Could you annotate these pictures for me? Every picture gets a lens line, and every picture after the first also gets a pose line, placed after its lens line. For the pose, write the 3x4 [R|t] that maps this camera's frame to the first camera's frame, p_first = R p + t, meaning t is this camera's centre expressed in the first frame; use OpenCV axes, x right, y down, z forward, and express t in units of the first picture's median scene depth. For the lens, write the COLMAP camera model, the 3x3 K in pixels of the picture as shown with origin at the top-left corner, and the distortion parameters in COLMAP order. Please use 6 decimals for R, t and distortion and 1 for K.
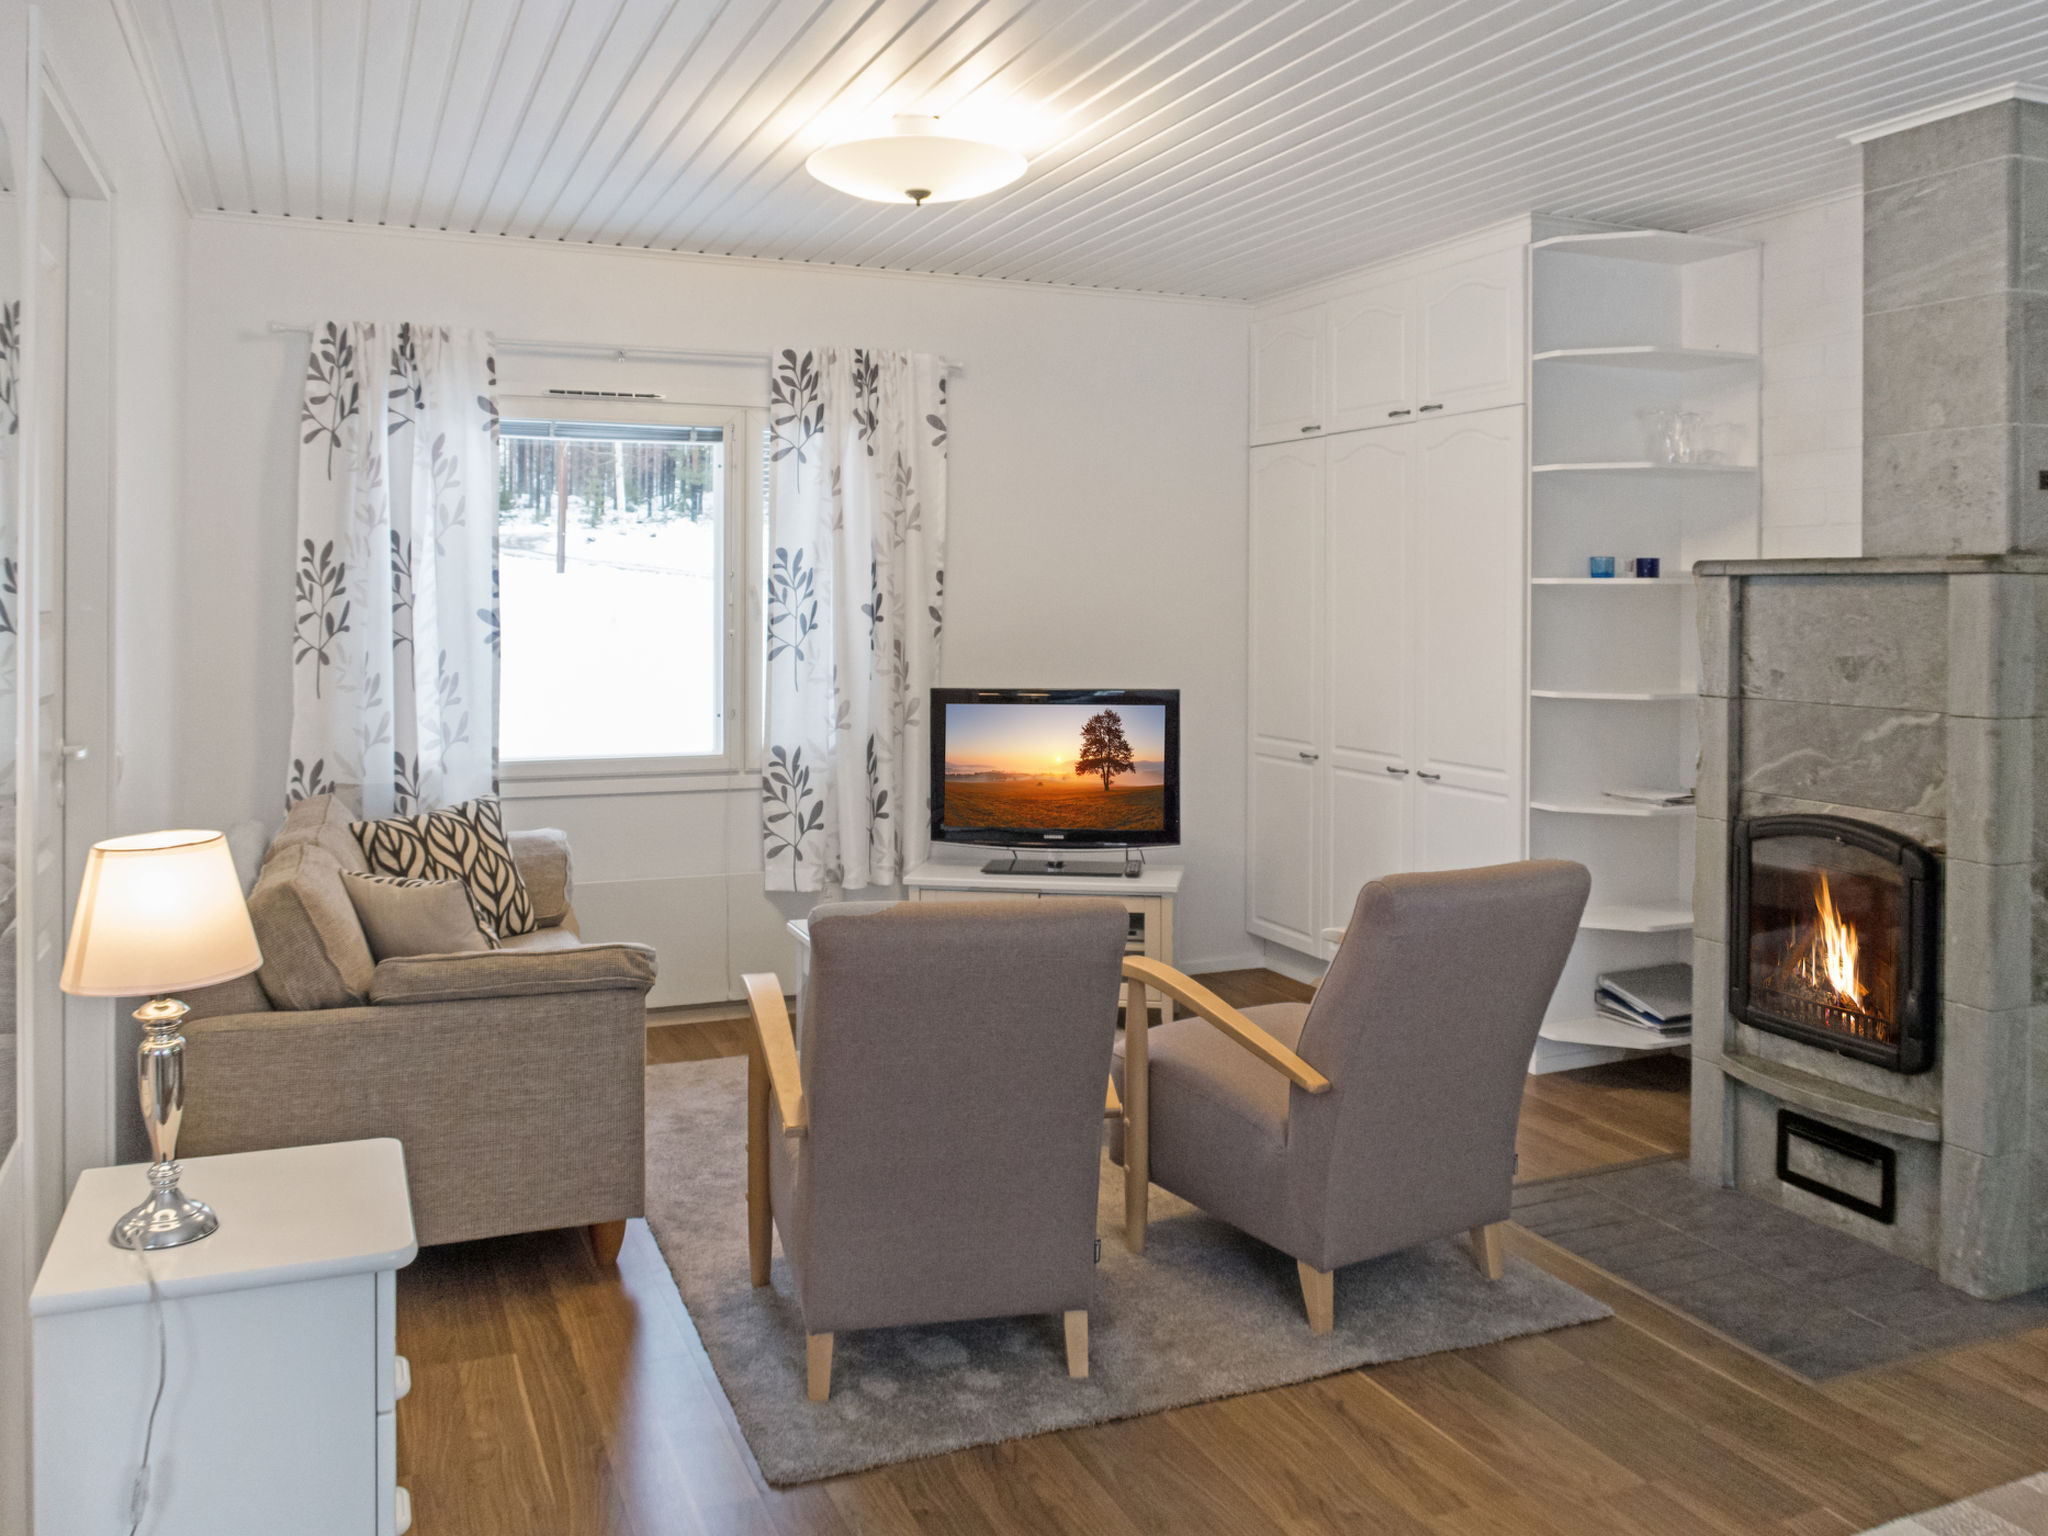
lens RADIAL K [[1654.1, 0, 1027.2], [0, 1654.1, 597.5], [0, 0, 1]] dist [-0.036371, 0.006463]
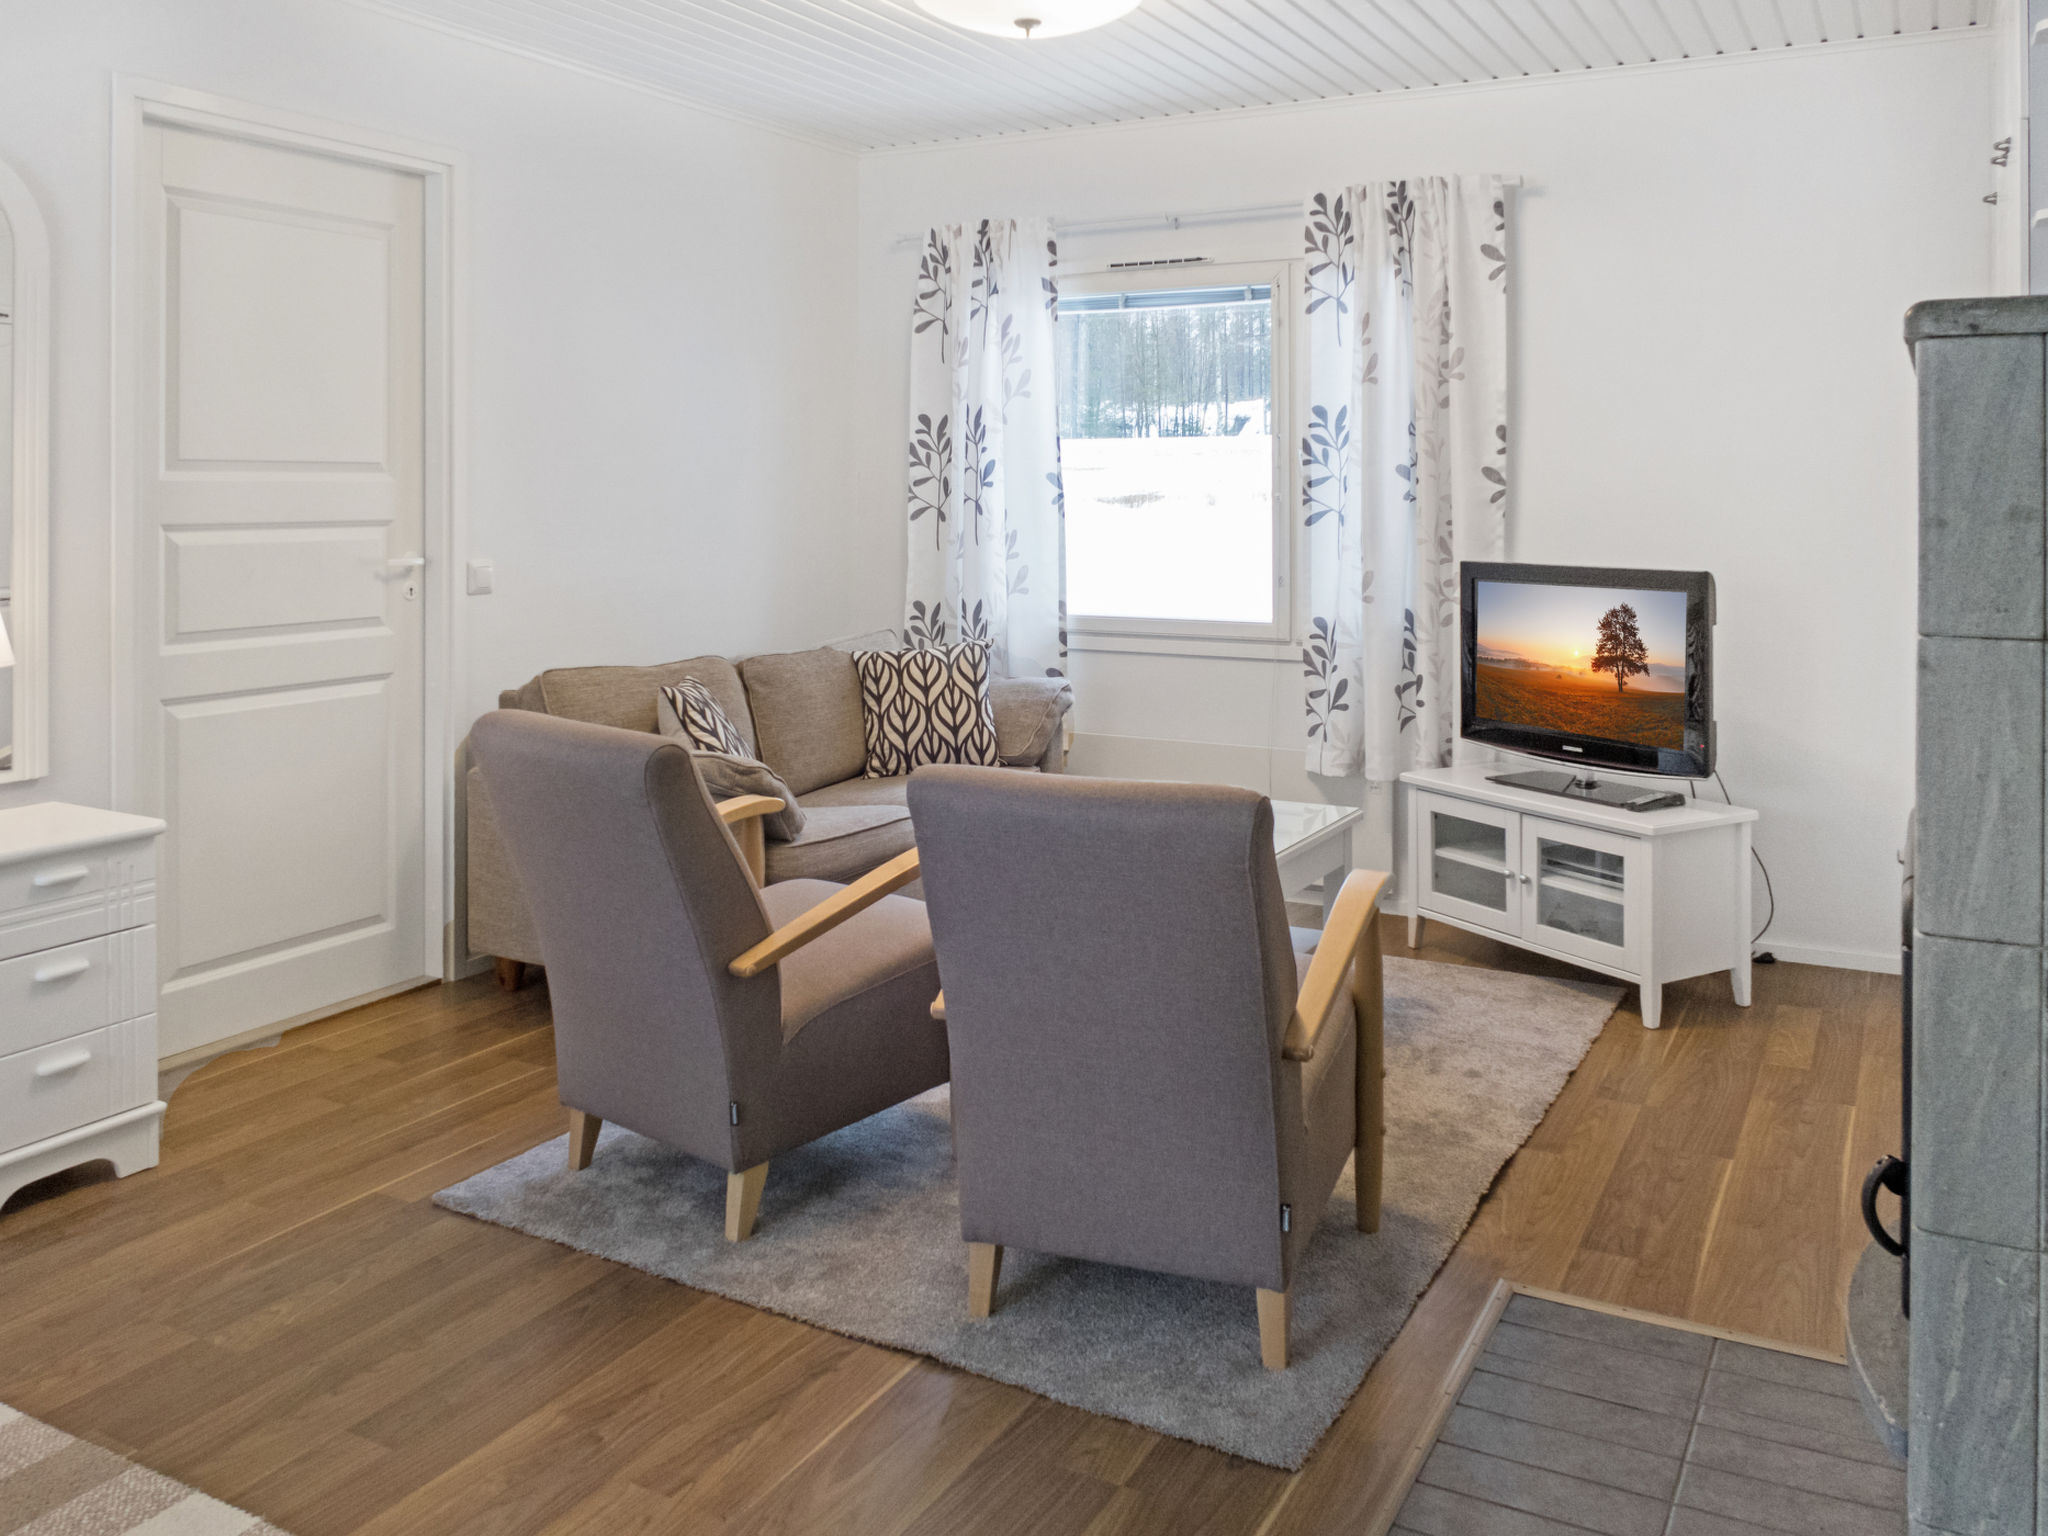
lens RADIAL K [[1665.2, 0, 1028.3], [0, 1665.2, 479.4], [0, 0, 1]] dist [-0.033766, 0.003252]
pose [[0.616438, -0.008375, -0.787359, 0.552708], [0.001959, 0.999957, -0.009102, 0.022447], [0.787401, 0.004068, 0.616428, 0.326776]]
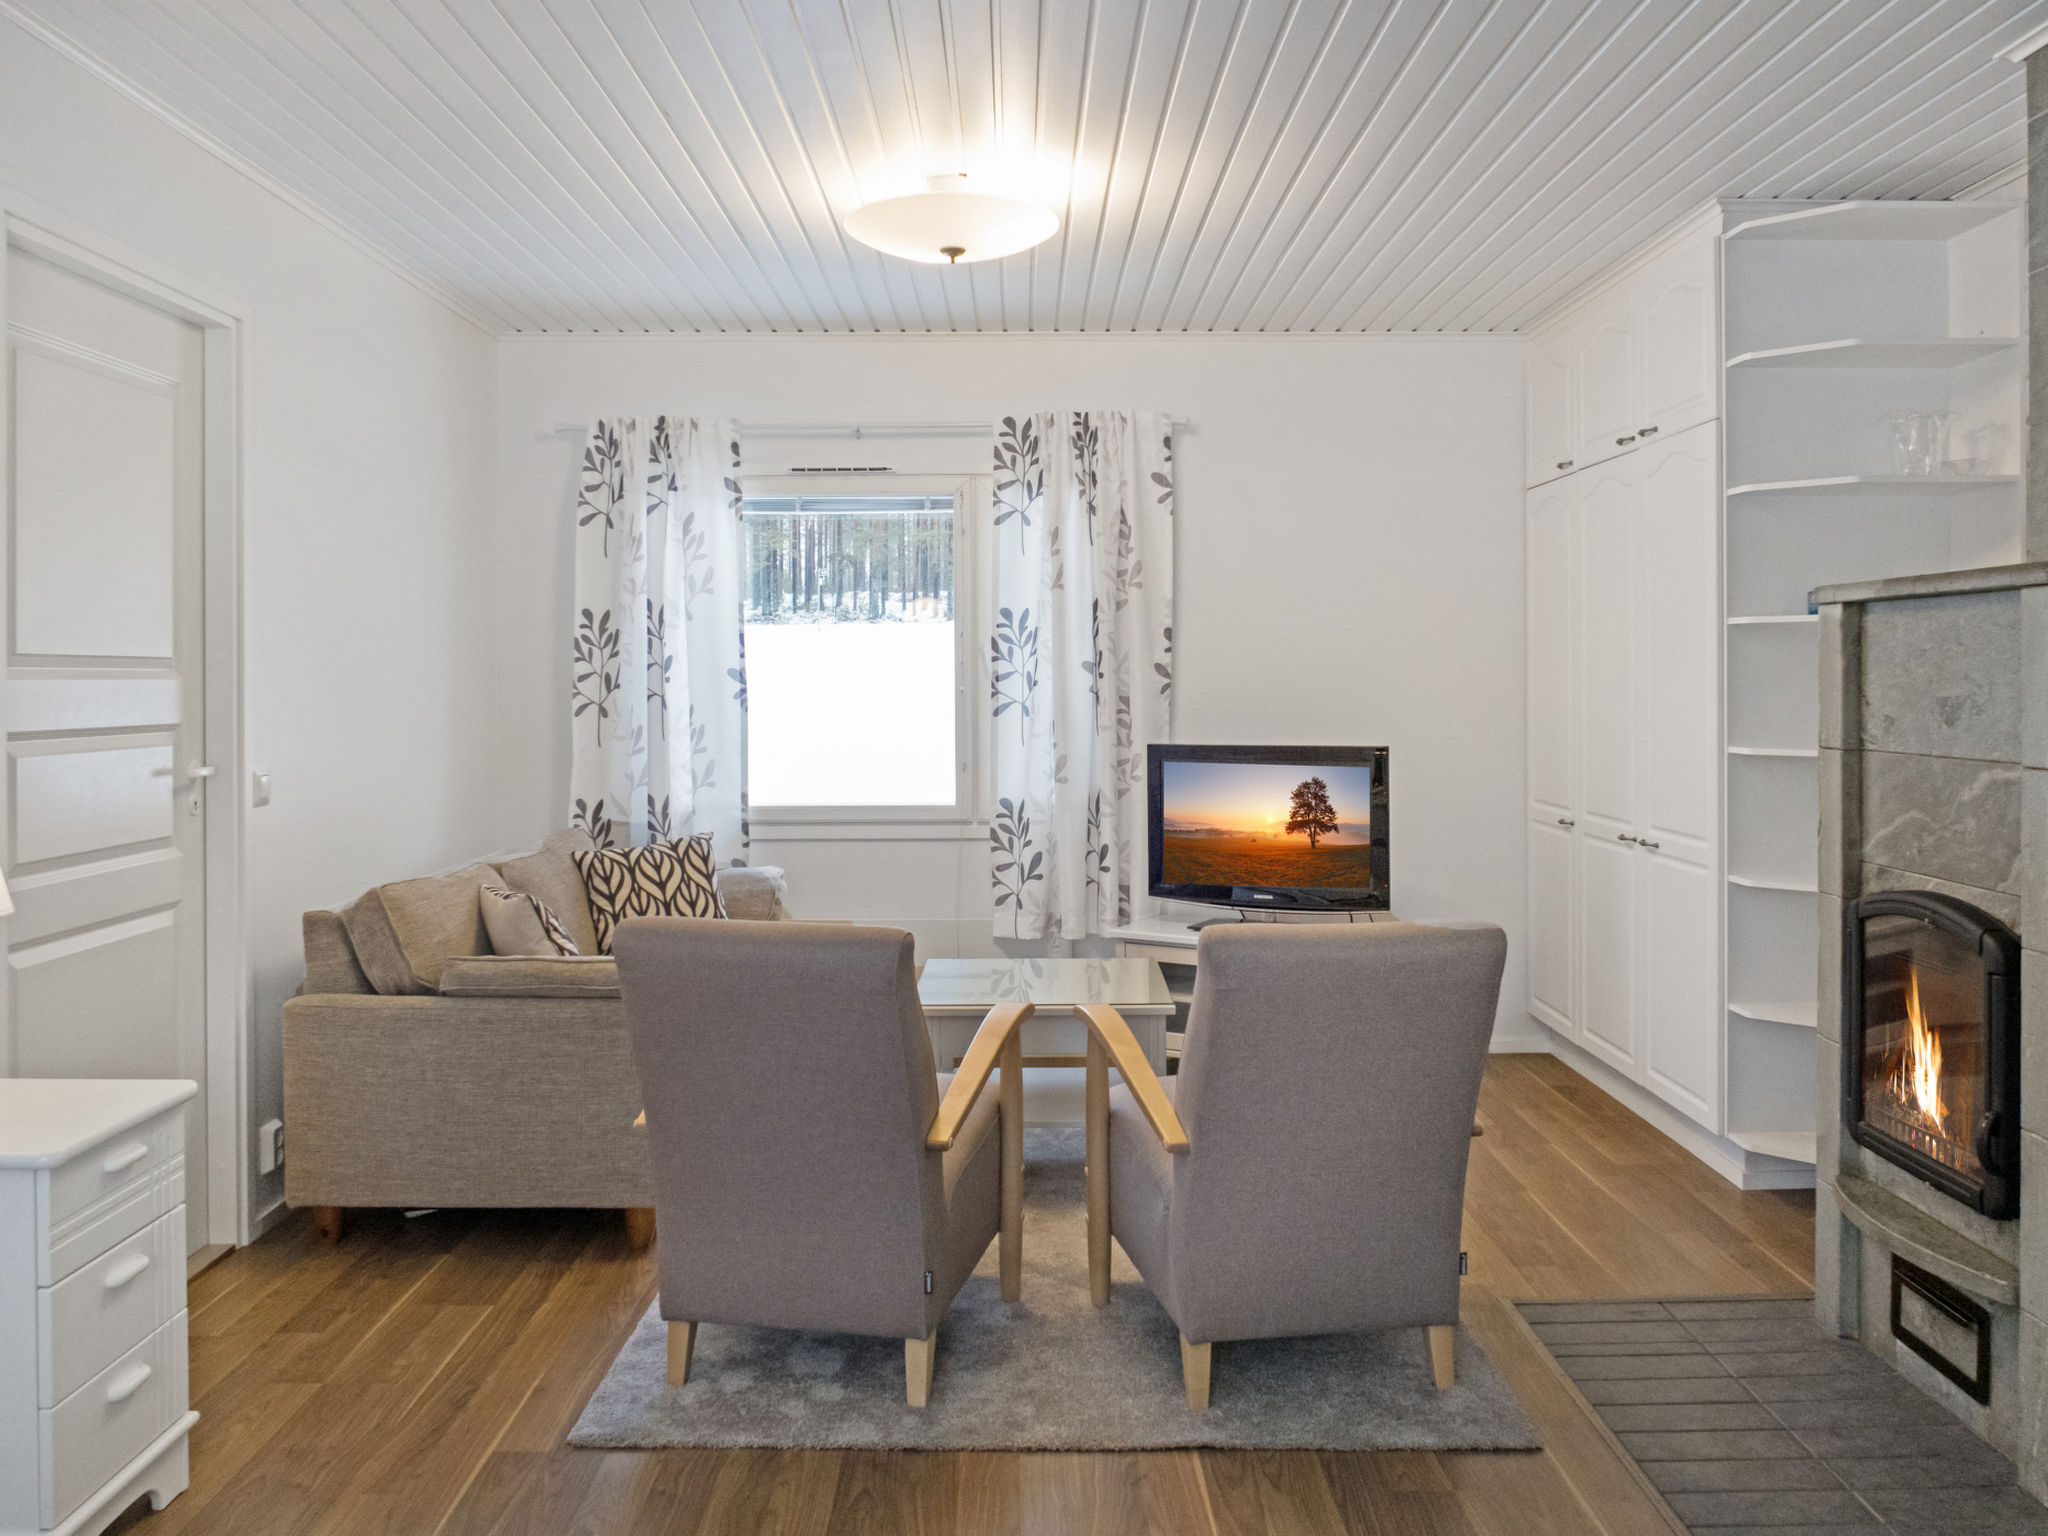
lens RADIAL K [[1629.0, 0, 1020.6], [0, 1629.0, 675.9], [0, 0, 1]] dist [-0.032944, 0.006744]
pose [[0.919985, -0.009031, -0.391851, 0.294568], [0.008059, 0.999959, -0.004123, 0.019212], [0.391872, 0.000635, 0.920020, 0.067295]]
